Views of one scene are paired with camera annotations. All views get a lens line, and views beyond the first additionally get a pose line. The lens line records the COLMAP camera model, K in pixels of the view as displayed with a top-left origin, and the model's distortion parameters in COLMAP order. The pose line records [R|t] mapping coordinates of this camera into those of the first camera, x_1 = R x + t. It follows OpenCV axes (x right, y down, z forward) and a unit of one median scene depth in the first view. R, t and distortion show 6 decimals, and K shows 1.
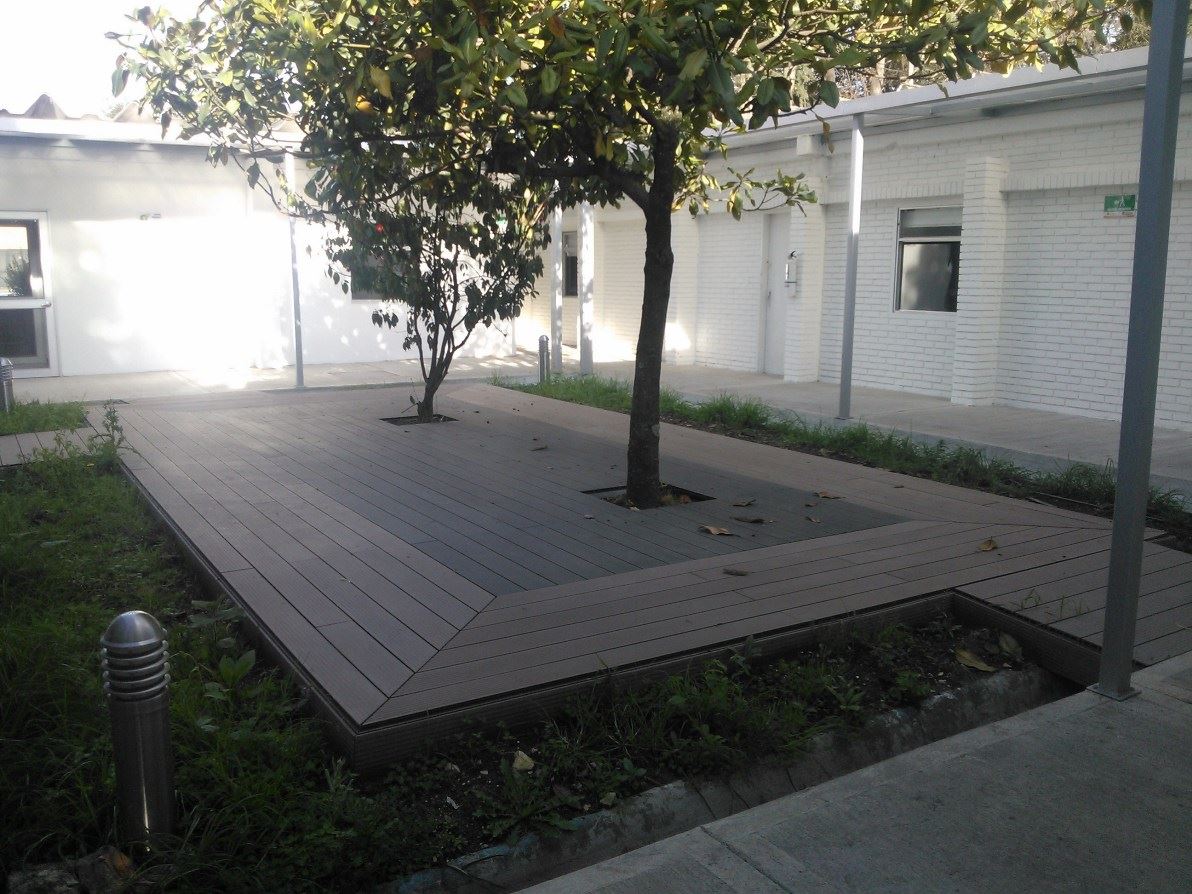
lens RADIAL K [[1023.2, 0, 590.9], [0, 1023.2, 448.9], [0, 0, 1]] dist [0.062036, -0.200317]
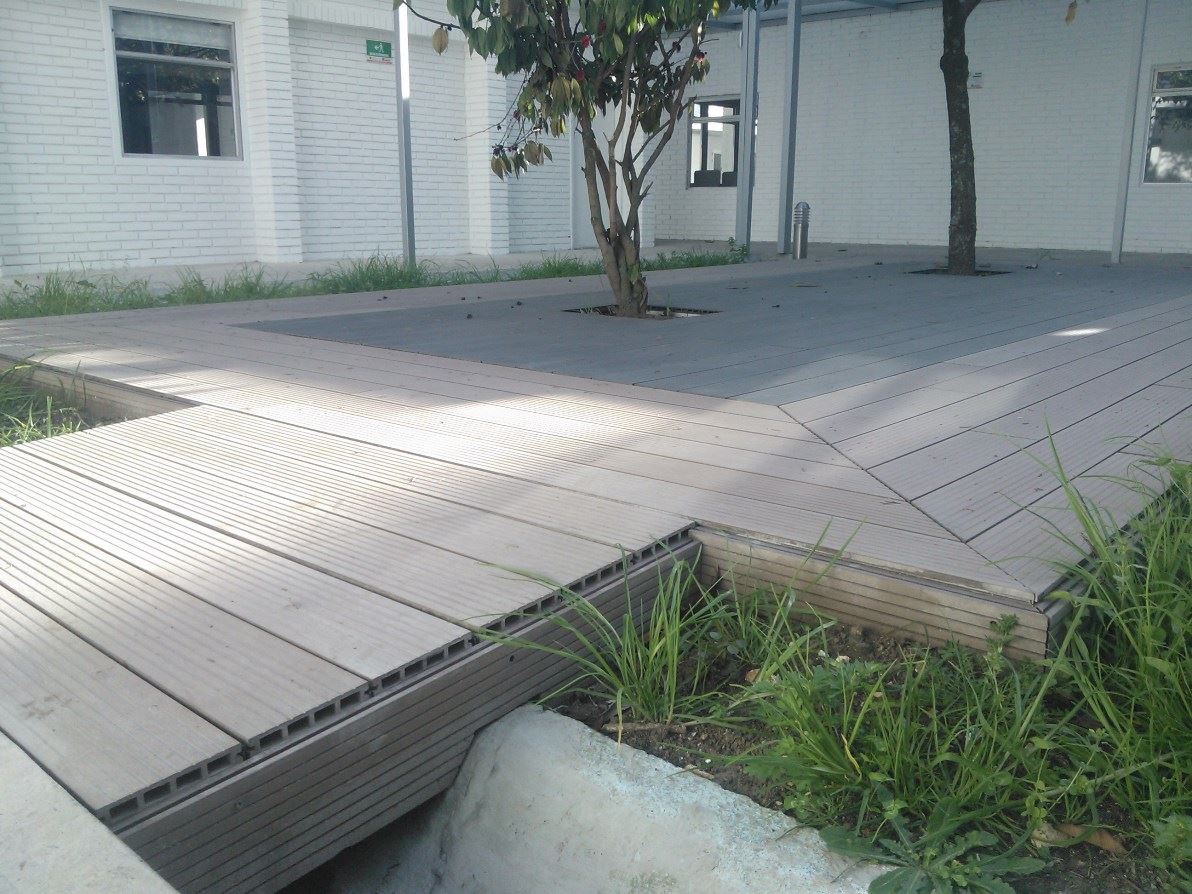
lens RADIAL K [[1023.2, 0, 584.3], [0, 1023.2, 435.1], [0, 0, 1]] dist [0.062036, -0.200317]
pose [[-0.285026, -0.207051, 0.935890, -0.577444], [0.168263, 0.950421, 0.261511, -0.094030], [-0.943636, 0.232013, -0.236055, 1.052128]]
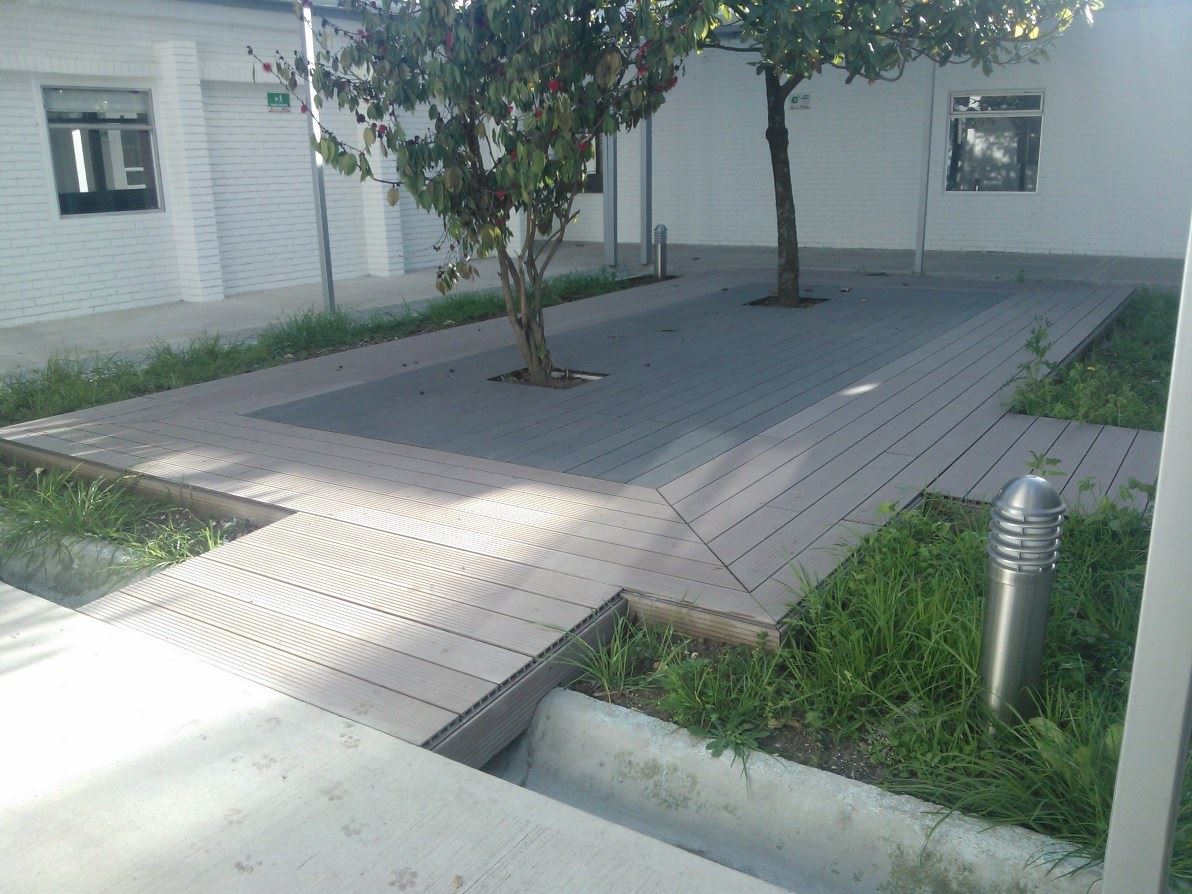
lens RADIAL K [[1023.2, 0, 585.8], [0, 1023.2, 437.7], [0, 0, 1]] dist [0.062036, -0.200317]
pose [[-0.412221, -0.229369, 0.881739, -0.700388], [0.182630, 0.927345, 0.326614, -0.185303], [-0.892592, 0.295669, -0.340382, 1.105583]]
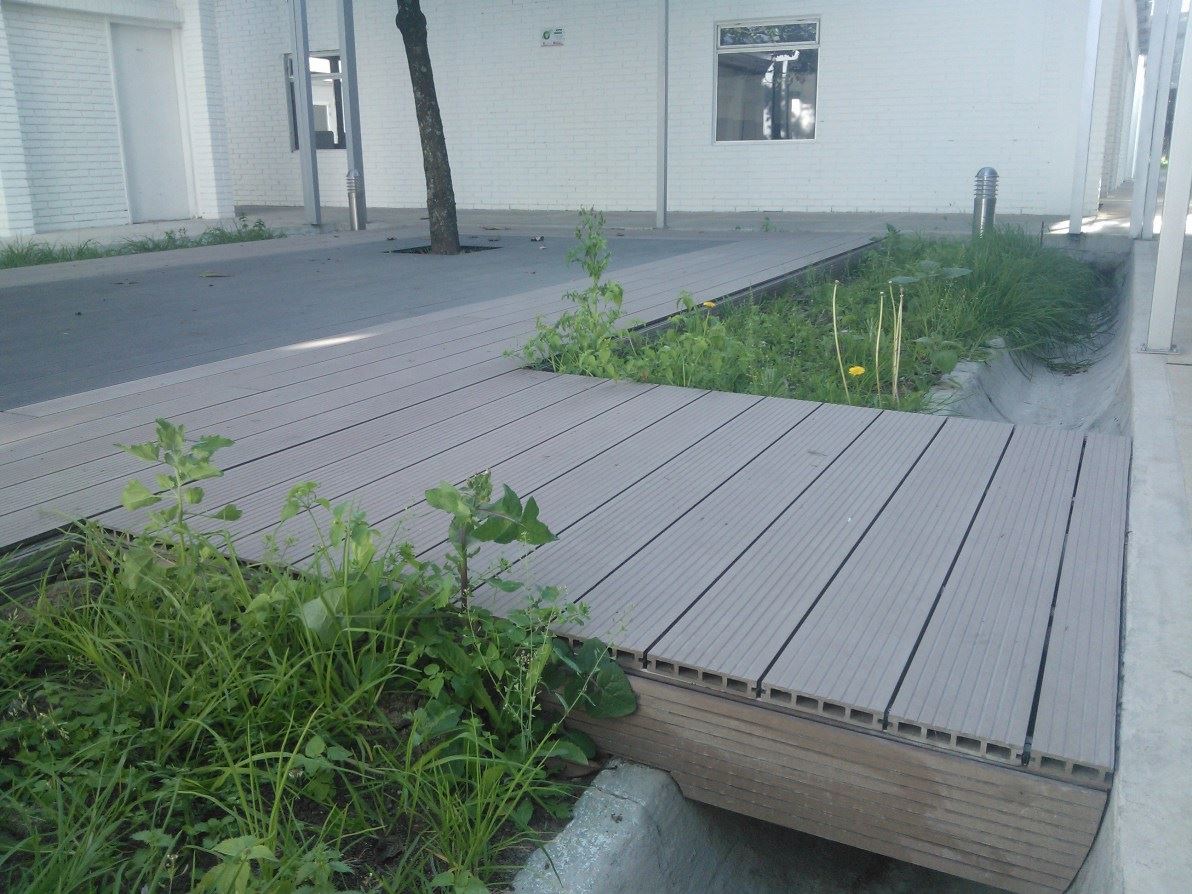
lens RADIAL K [[1023.2, 0, 590.8], [0, 1023.2, 441.1], [0, 0, 1]] dist [0.062036, -0.200317]
pose [[-0.506411, -0.221041, 0.833480, -0.599152], [0.165107, 0.923846, 0.345323, -0.070661], [-0.846338, 0.312489, -0.431350, 0.856817]]
